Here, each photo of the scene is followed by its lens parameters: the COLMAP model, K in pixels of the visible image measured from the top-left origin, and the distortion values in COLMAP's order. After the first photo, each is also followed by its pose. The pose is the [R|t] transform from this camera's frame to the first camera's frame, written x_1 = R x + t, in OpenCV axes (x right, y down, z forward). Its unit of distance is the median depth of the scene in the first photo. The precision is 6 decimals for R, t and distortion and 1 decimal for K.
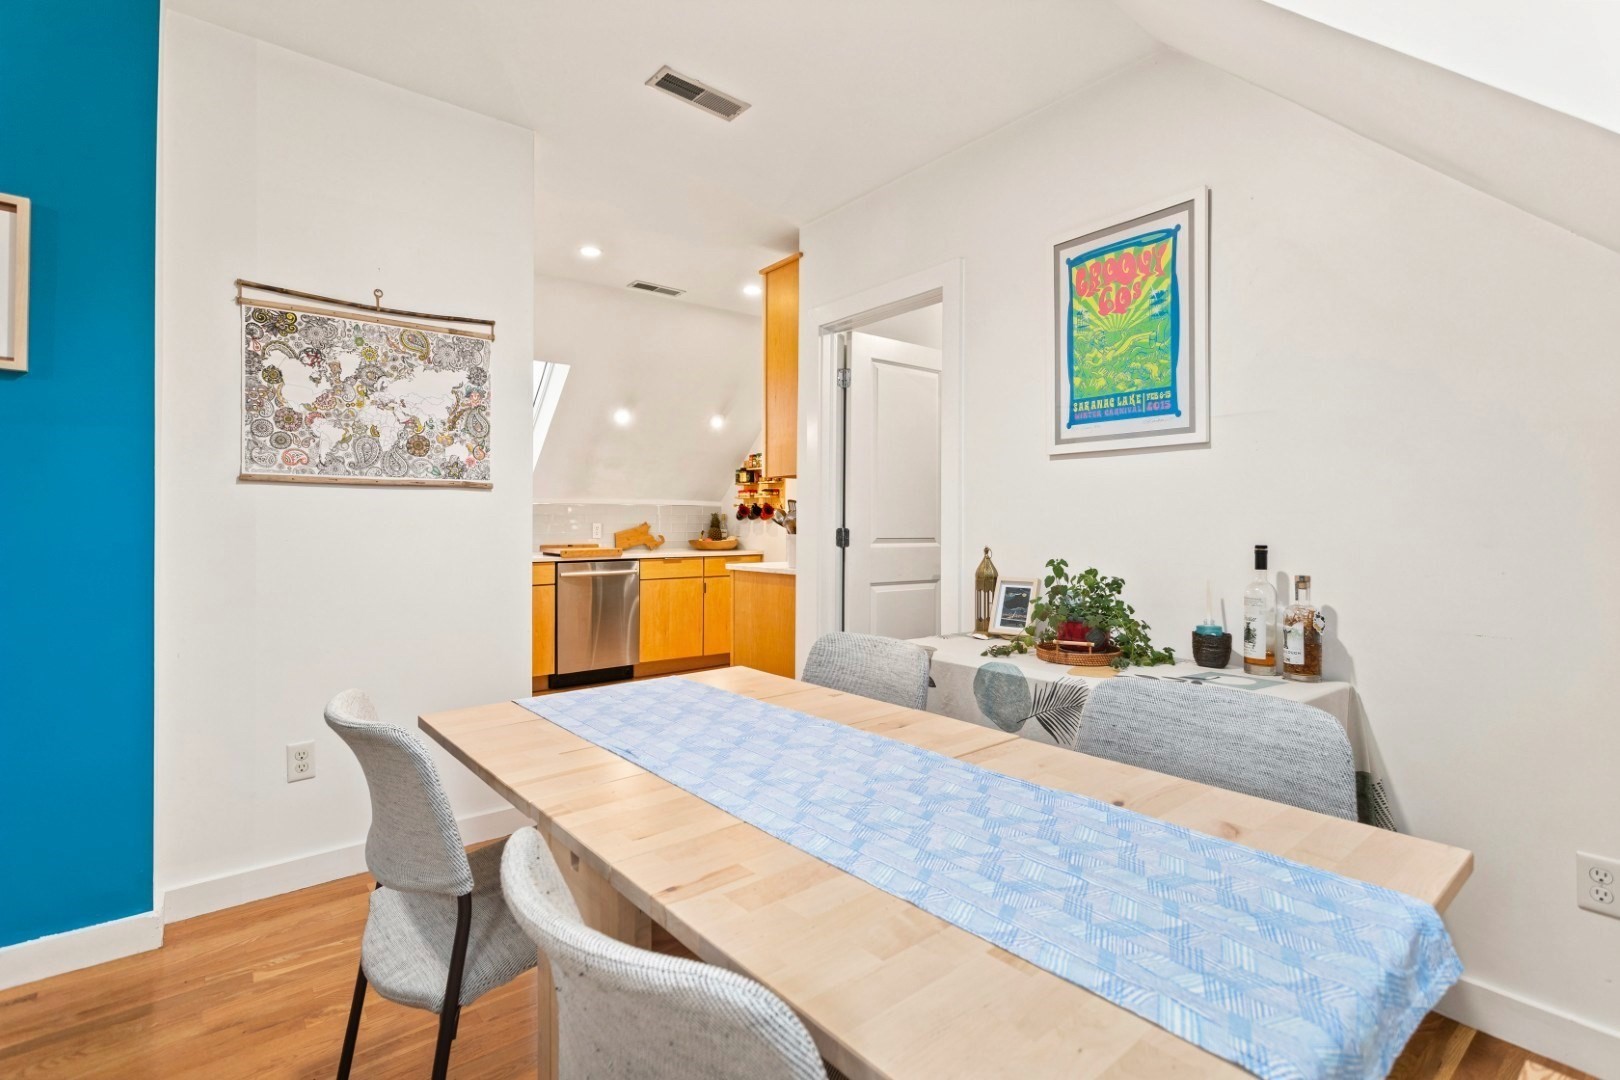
lens RADIAL K [[768.3, 0, 810.0], [0, 768.3, 521.9], [0, 0, 1]] dist [-0.001559, 0.002618]
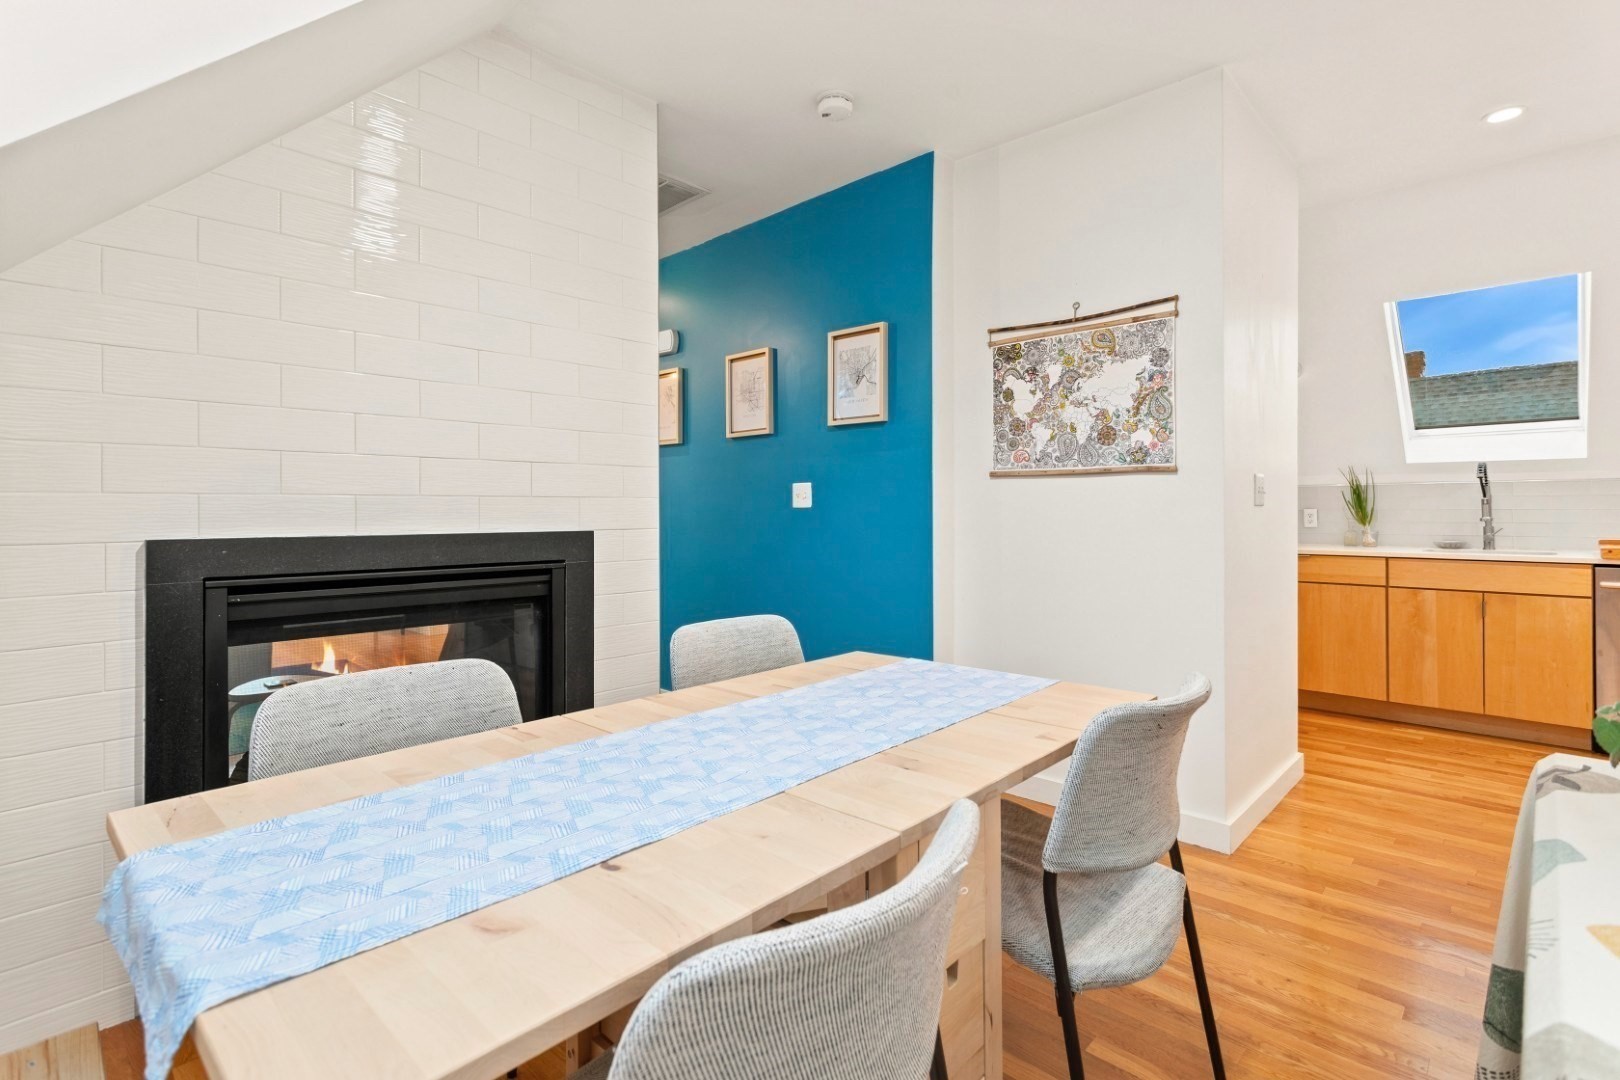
lens RADIAL K [[768.3, 0, 817.0], [0, 768.3, 504.9], [0, 0, 1]] dist [-0.001559, 0.002618]
pose [[0.131848, -0.005703, -0.991253, 0.476281], [0.003792, 0.999979, -0.005249, 0.001415], [0.991263, -0.003067, 0.131867, 0.436949]]
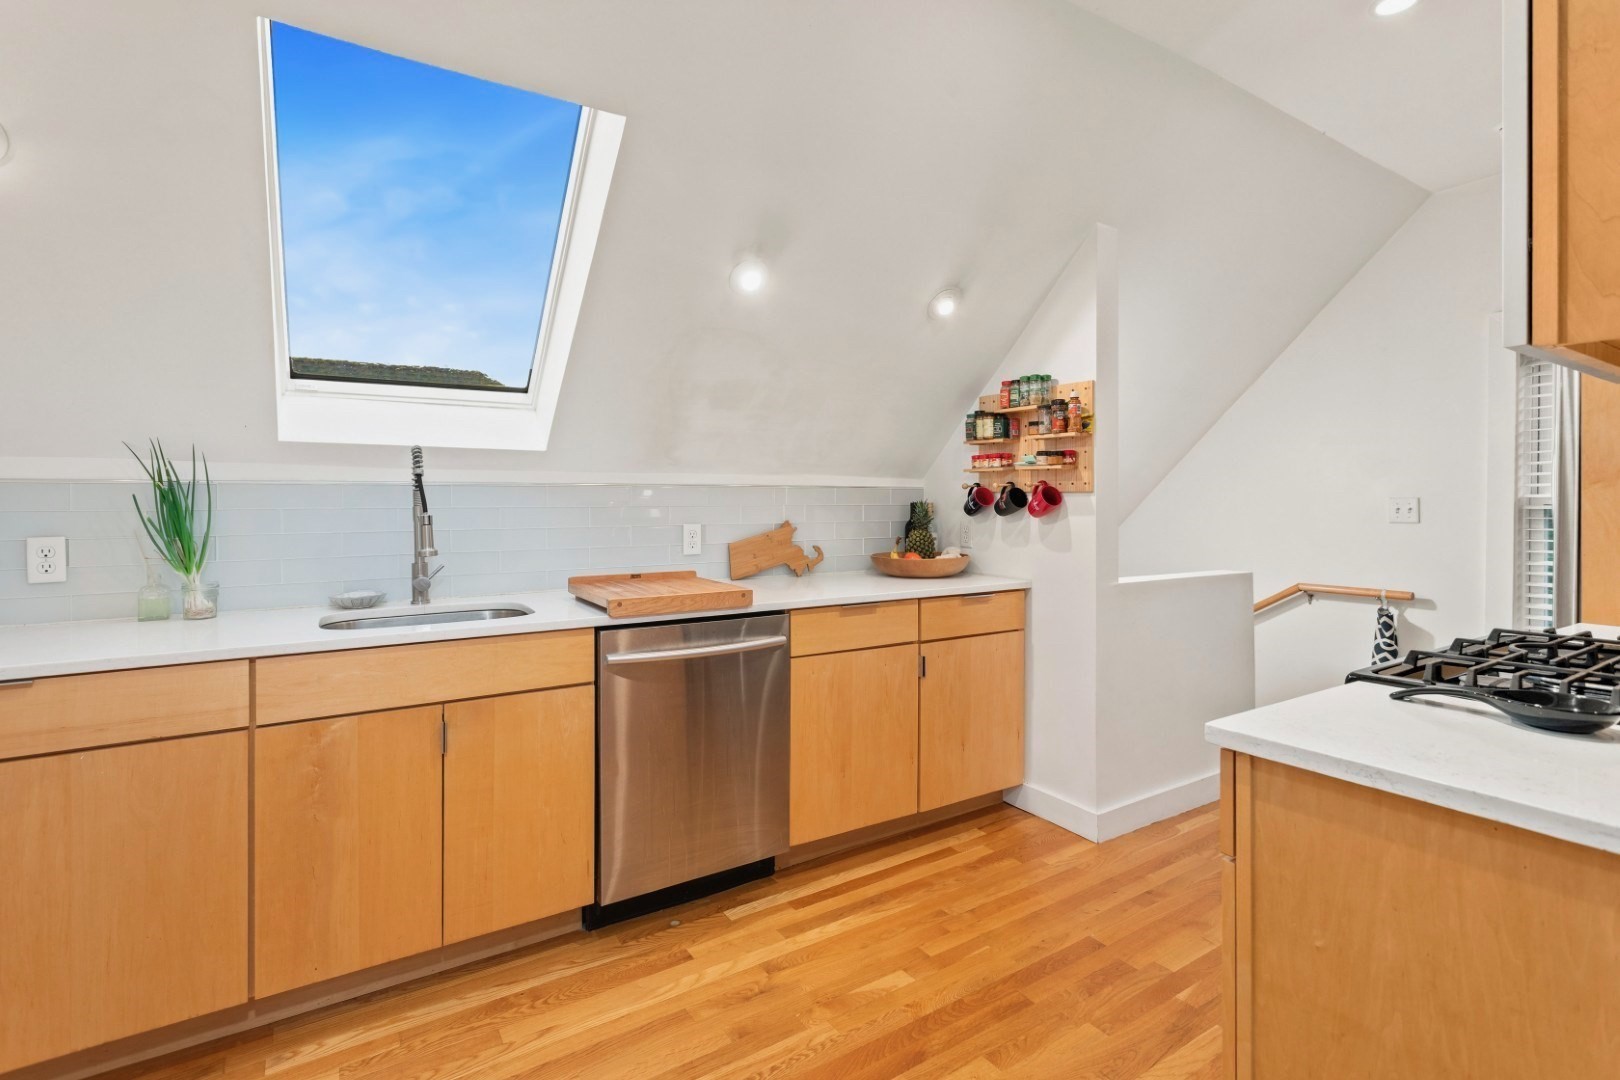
lens RADIAL K [[768.3, 0, 810.8], [0, 768.3, 501.9], [0, 0, 1]] dist [-0.001559, 0.002618]
pose [[0.994128, -0.001152, -0.108203, -0.328988], [0.001041, 0.999999, -0.001090, -0.025347], [0.108205, 0.000971, 0.994128, 1.150134]]
